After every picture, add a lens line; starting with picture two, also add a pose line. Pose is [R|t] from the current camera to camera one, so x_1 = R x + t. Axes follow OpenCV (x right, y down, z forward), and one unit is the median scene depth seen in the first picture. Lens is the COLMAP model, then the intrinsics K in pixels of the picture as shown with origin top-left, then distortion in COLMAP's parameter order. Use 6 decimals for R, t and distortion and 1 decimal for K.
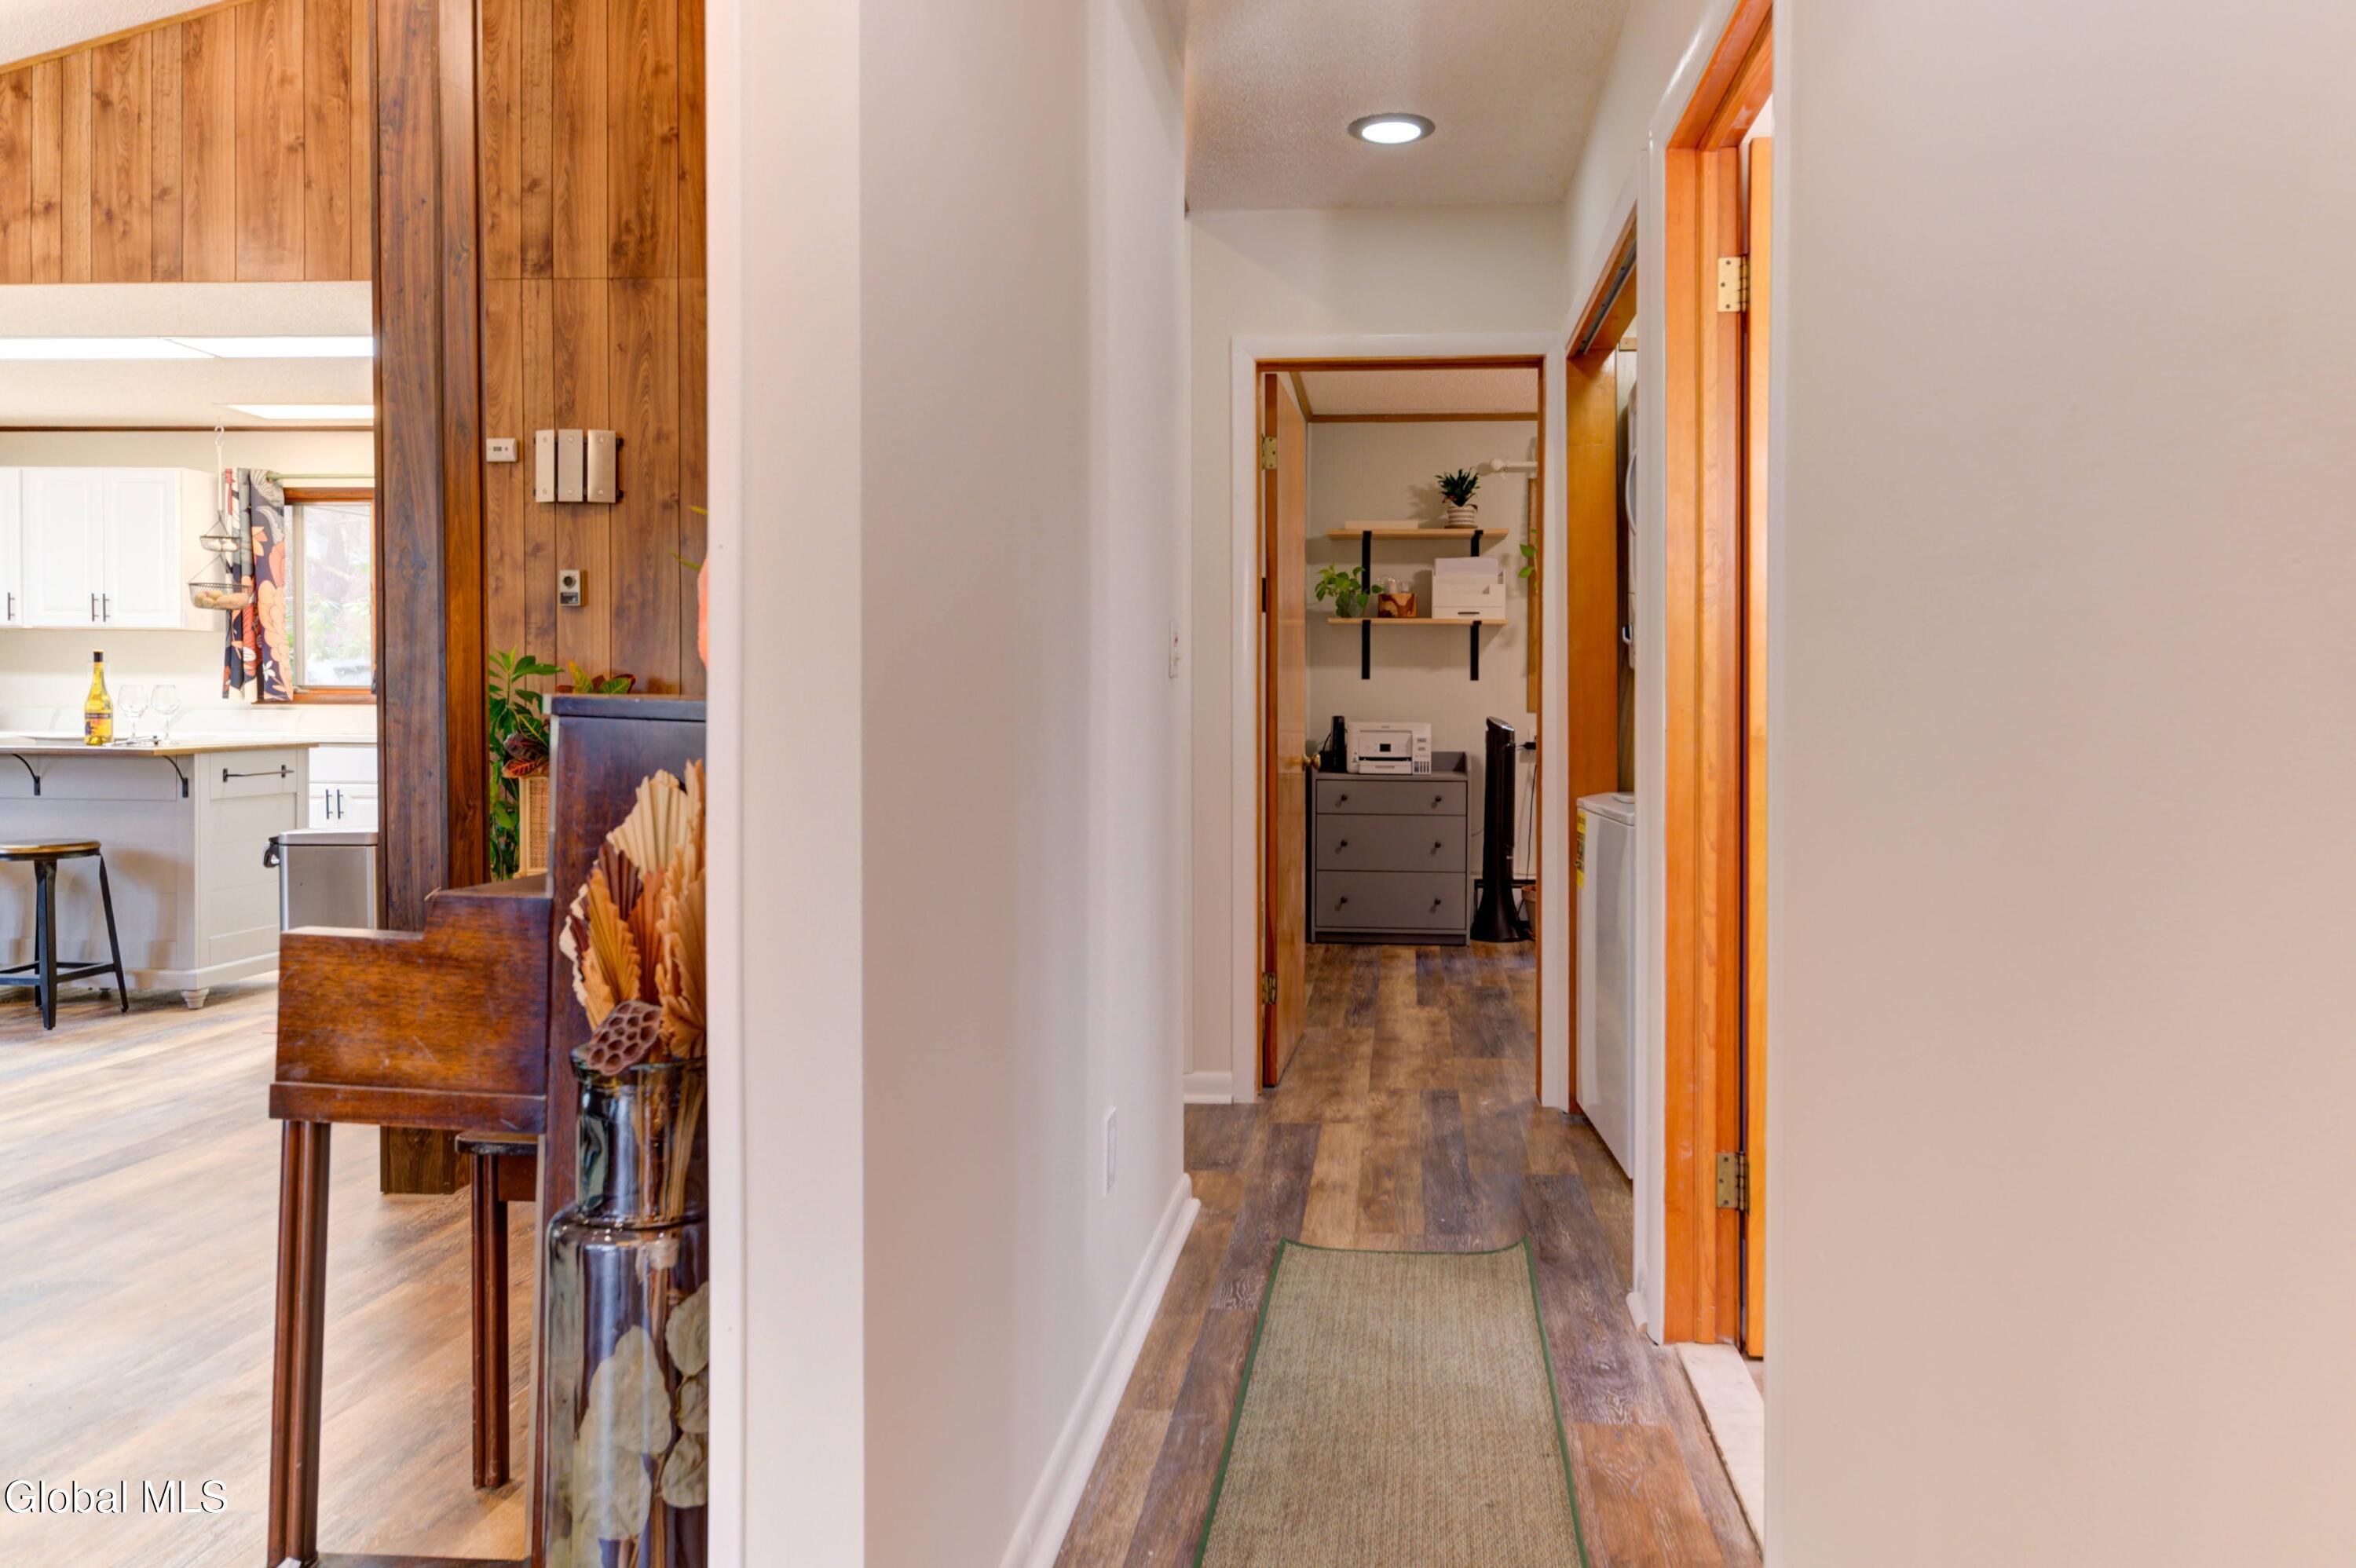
lens RADIAL K [[1573.7, 0, 1321.1], [0, 1573.7, 730.8], [0, 0, 1]] dist [0.010352, 0.000968]
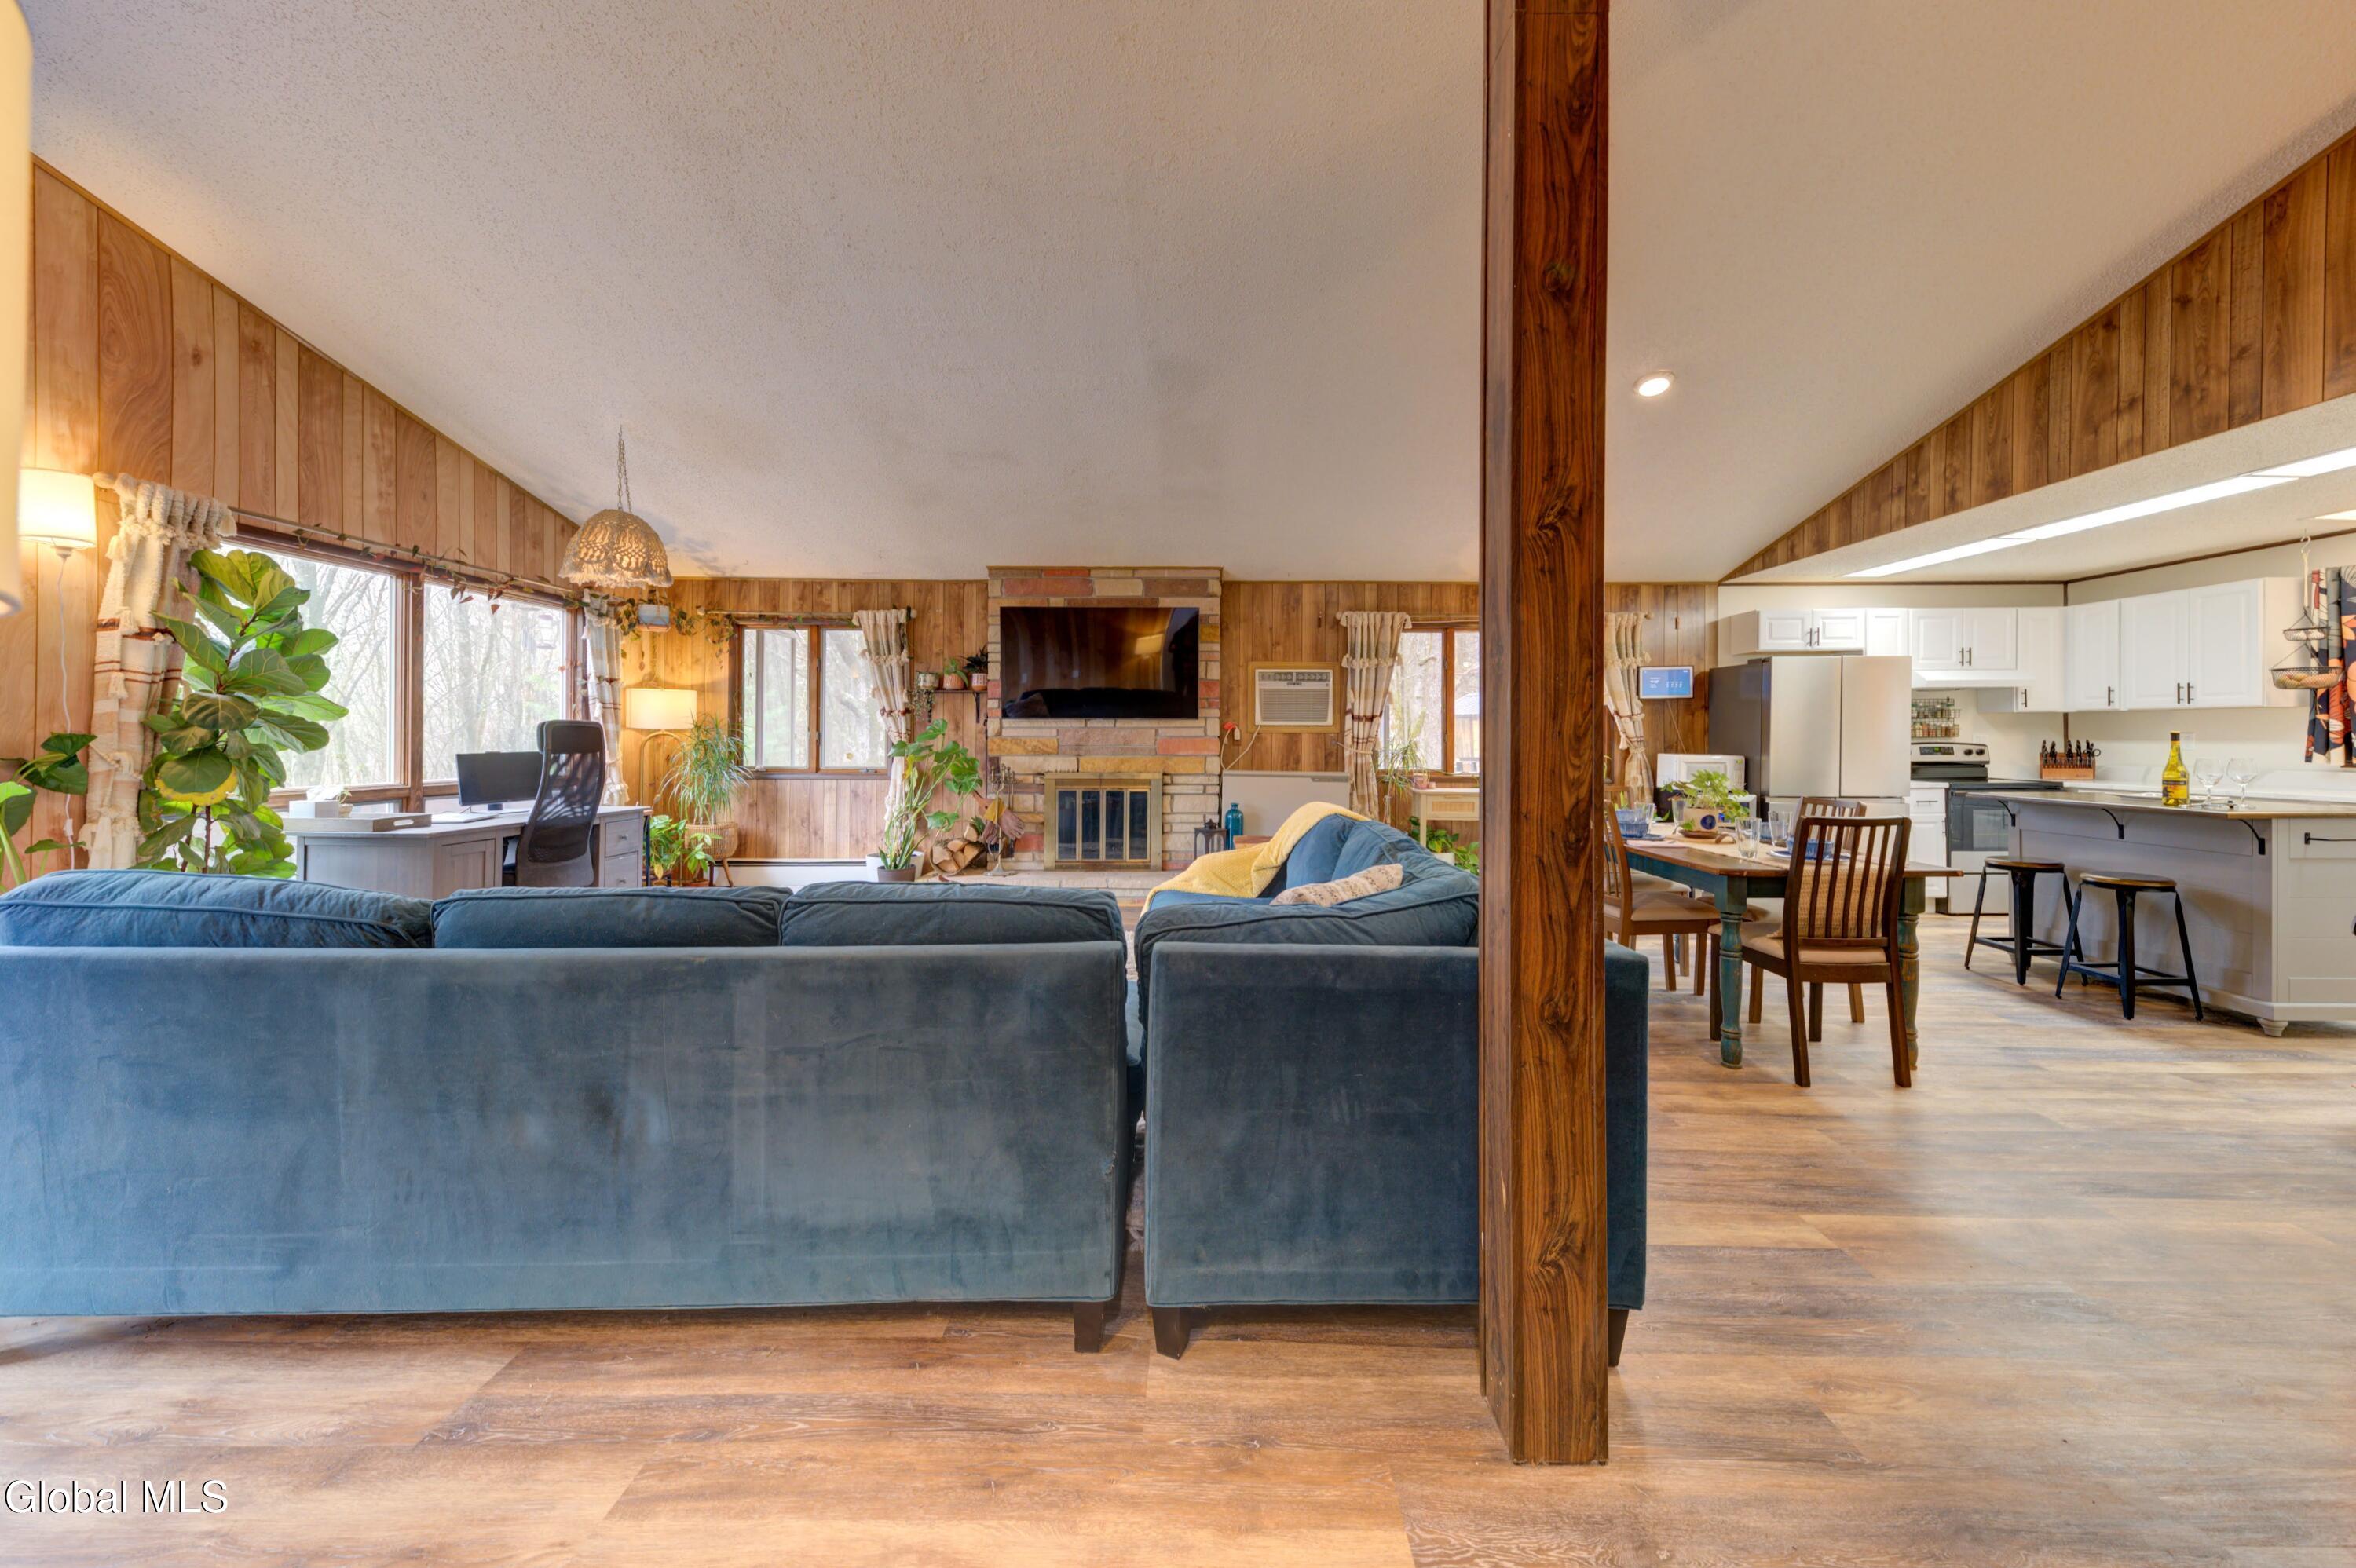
lens RADIAL K [[842.3, 0, 1185.2], [0, 842.3, 737.8], [0, 0, 1]] dist [0.023841, -0.006868]
pose [[0.044753, -0.007946, -0.998966, -0.120284], [-0.016865, 0.999820, -0.008708, -0.028856], [0.998856, 0.017237, 0.044611, 0.179827]]
